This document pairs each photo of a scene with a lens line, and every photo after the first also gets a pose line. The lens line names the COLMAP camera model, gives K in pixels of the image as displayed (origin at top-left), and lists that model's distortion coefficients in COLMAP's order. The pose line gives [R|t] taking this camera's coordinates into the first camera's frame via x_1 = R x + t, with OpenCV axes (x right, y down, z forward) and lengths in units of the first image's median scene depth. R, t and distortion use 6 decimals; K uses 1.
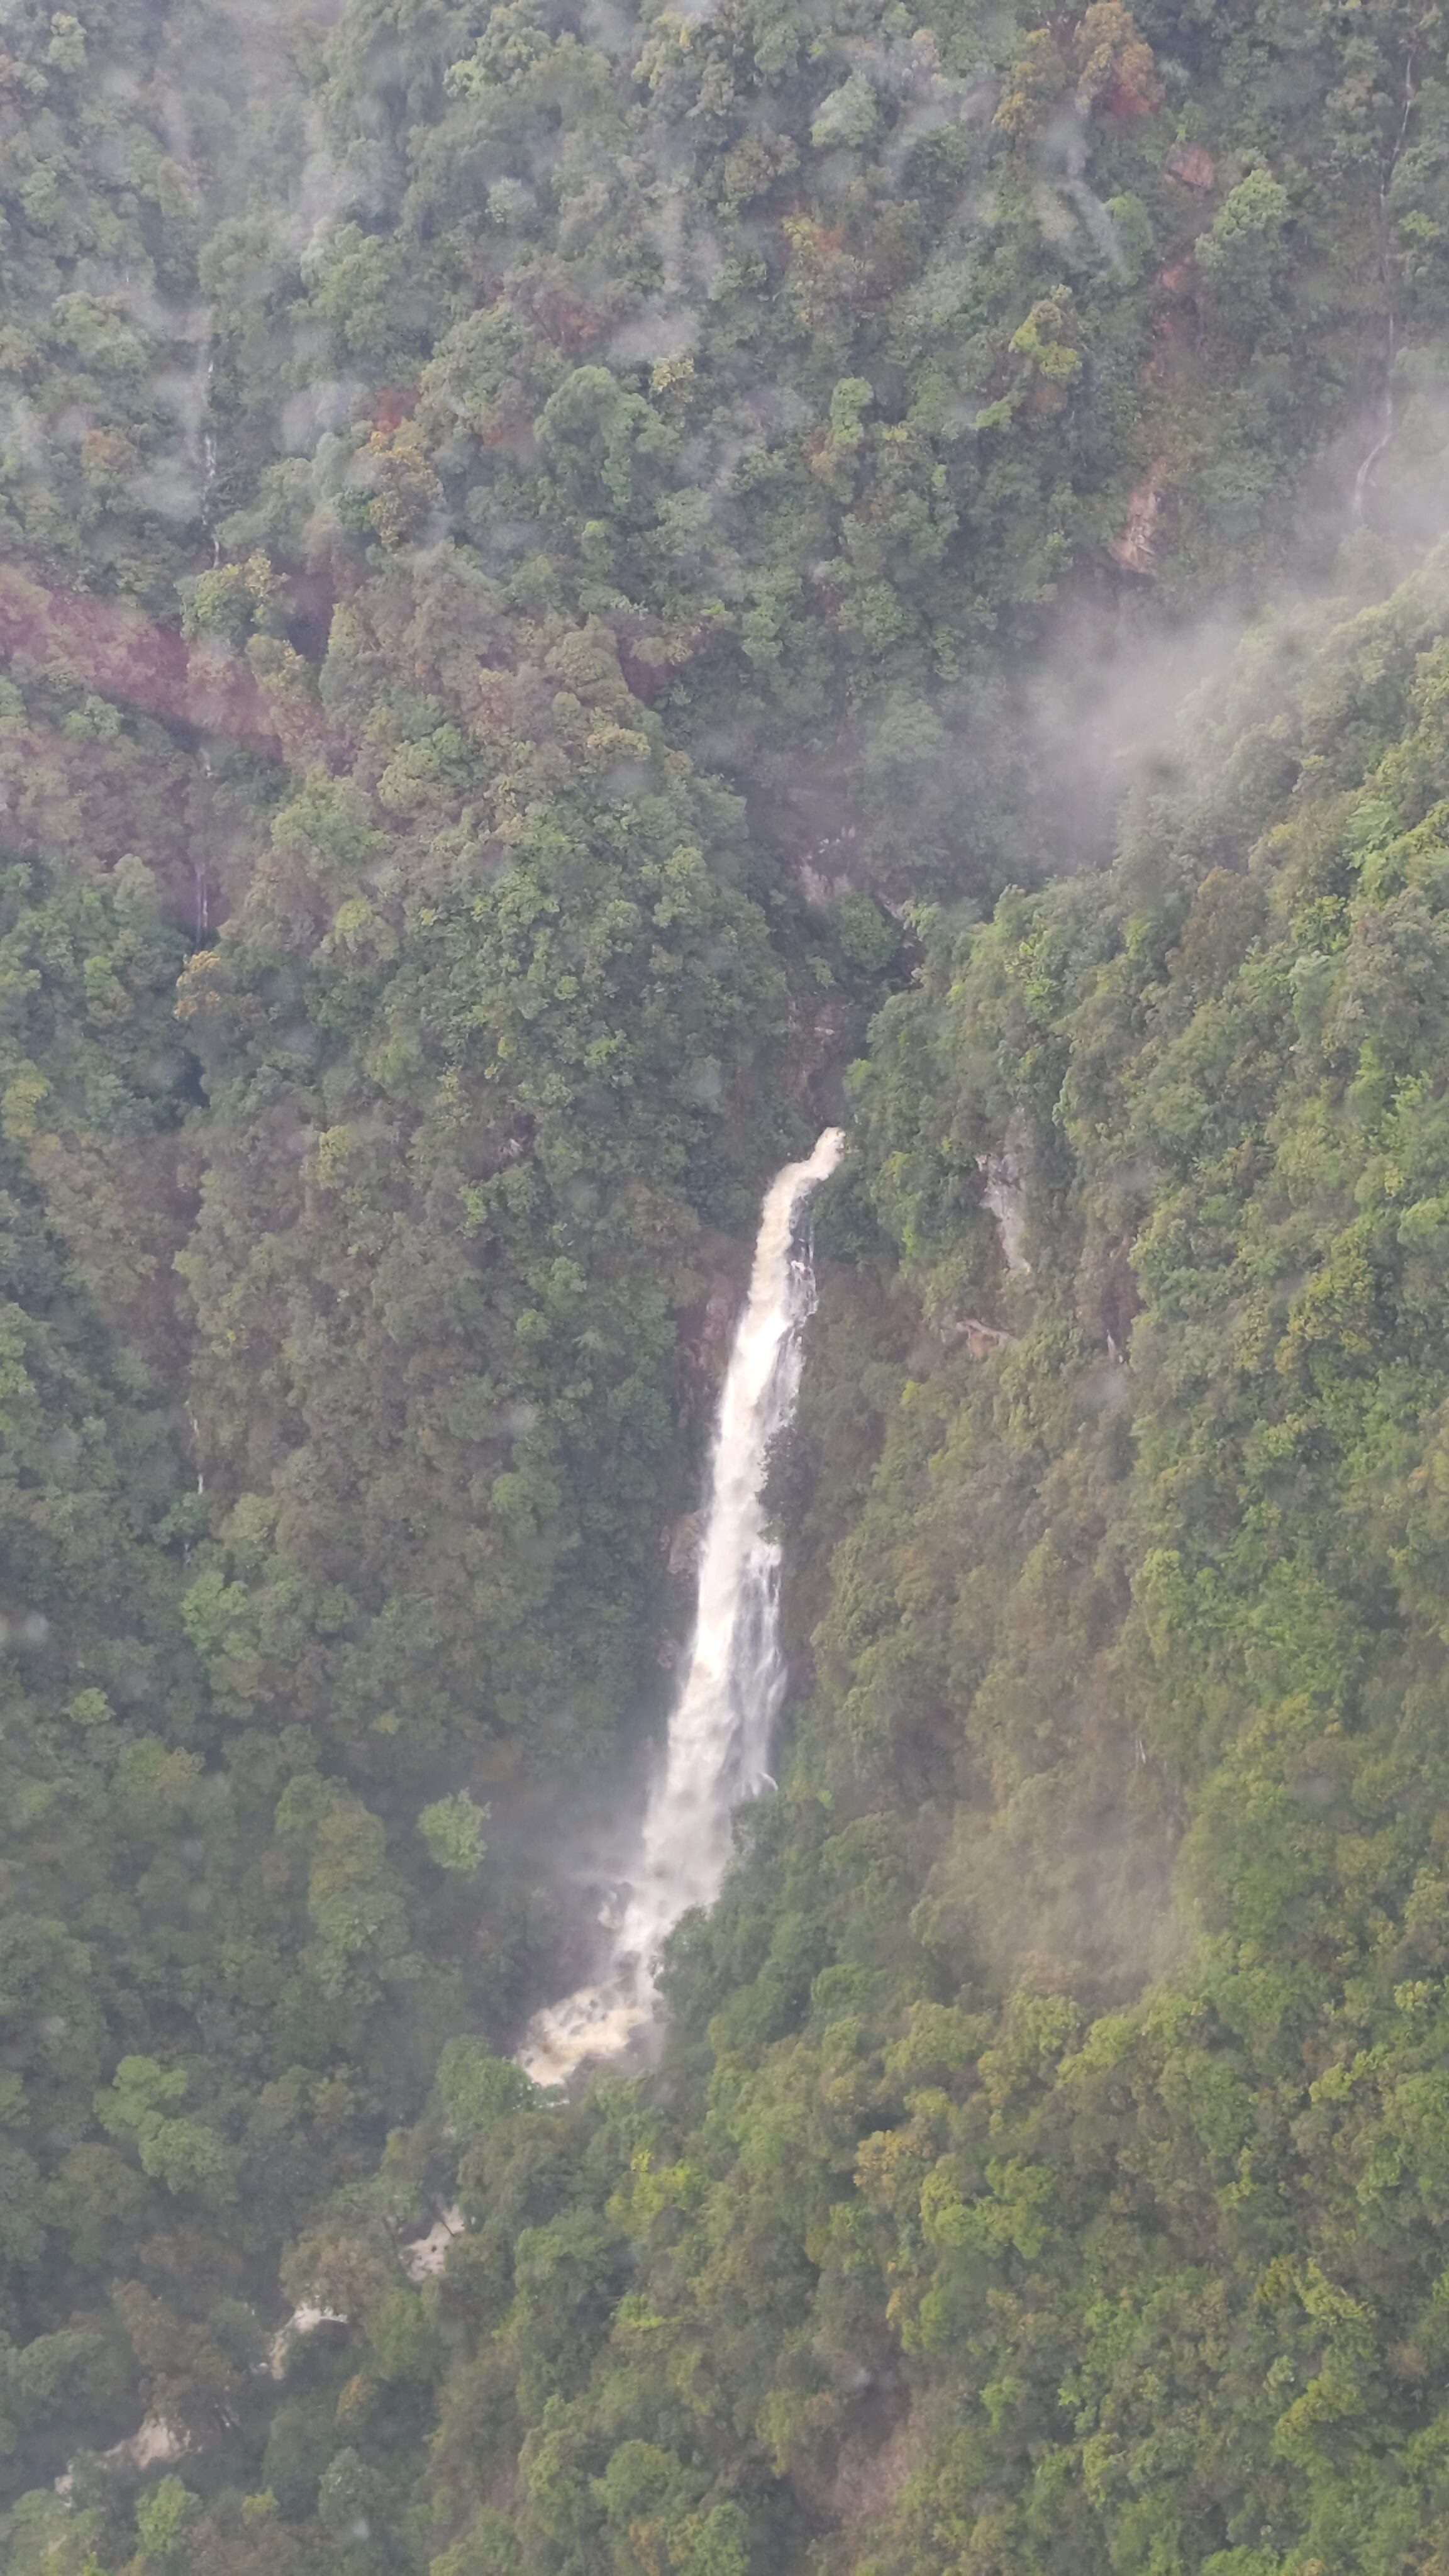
lens RADIAL K [[3564.7, 0, 724.5], [0, 3564.7, 1288.0], [0, 0, 1]] dist [0.182775, -0.711930]
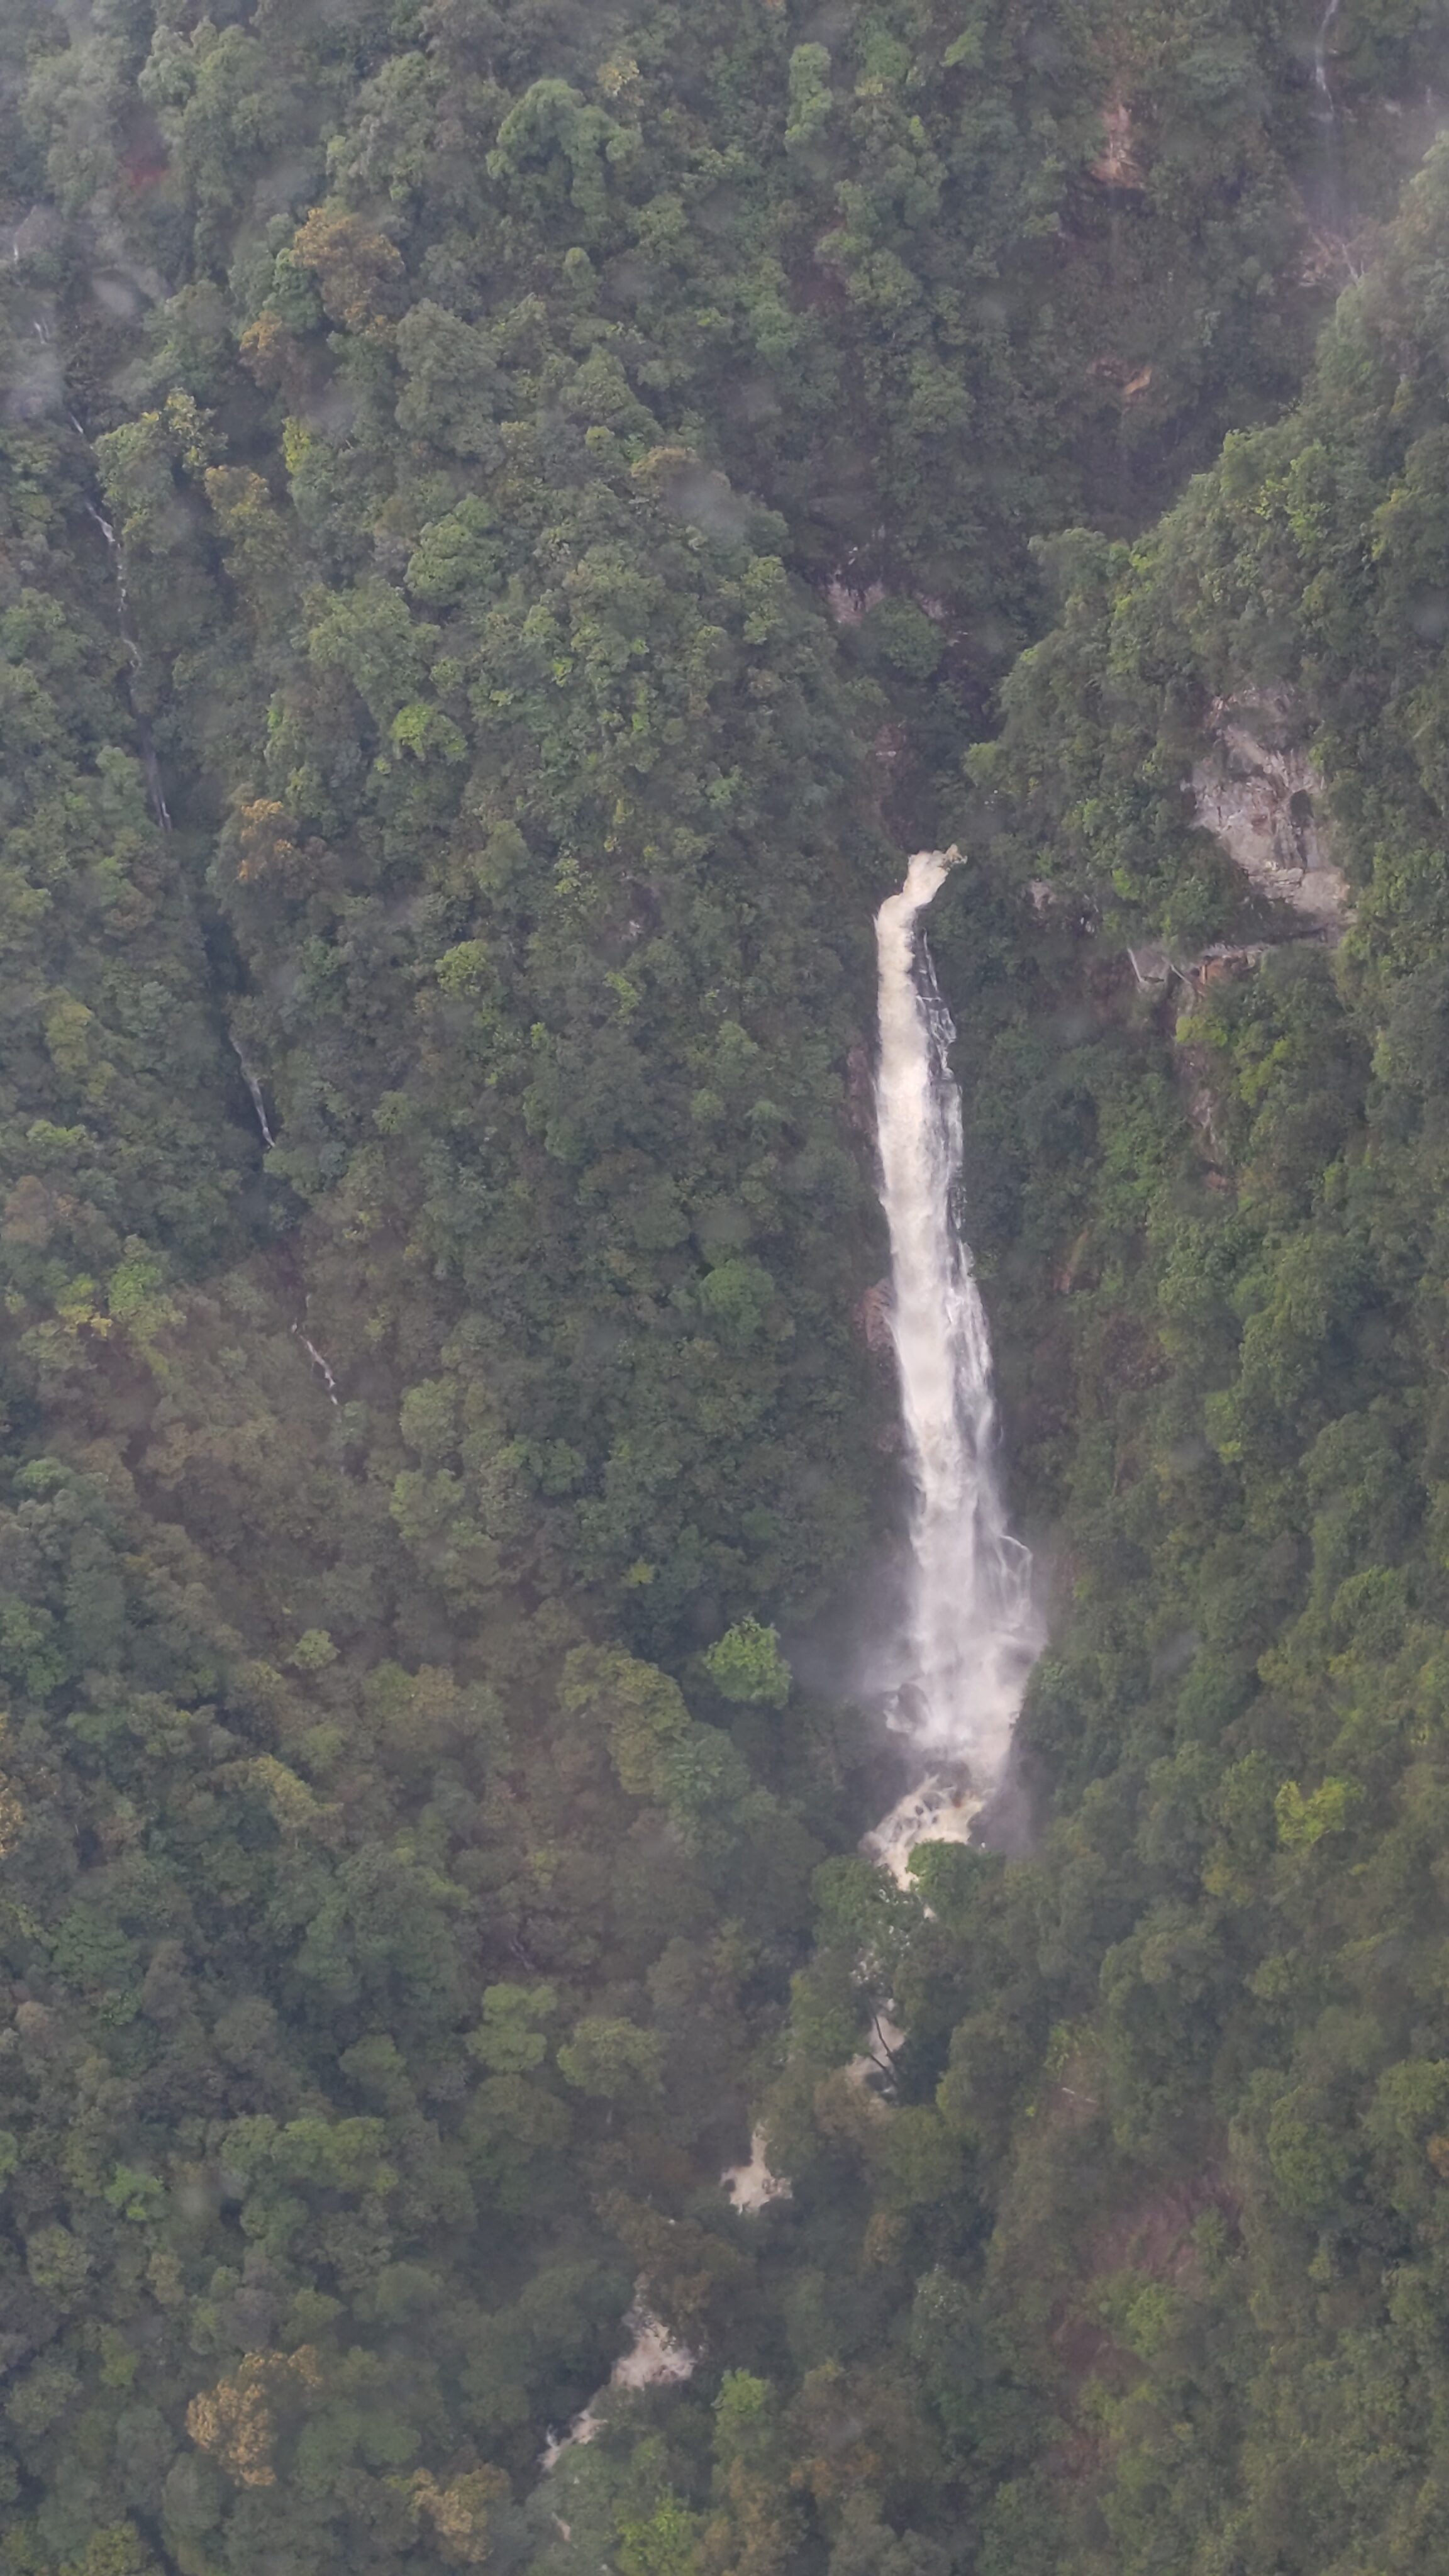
lens RADIAL K [[3564.7, 0, 724.5], [0, 3564.7, 1288.0], [0, 0, 1]] dist [0.182775, -0.711930]
pose [[0.948220, -0.248526, 0.197770, -0.244892], [0.258368, 0.965718, -0.025204, 0.081037], [-0.184726, 0.074997, 0.979924, 0.084682]]
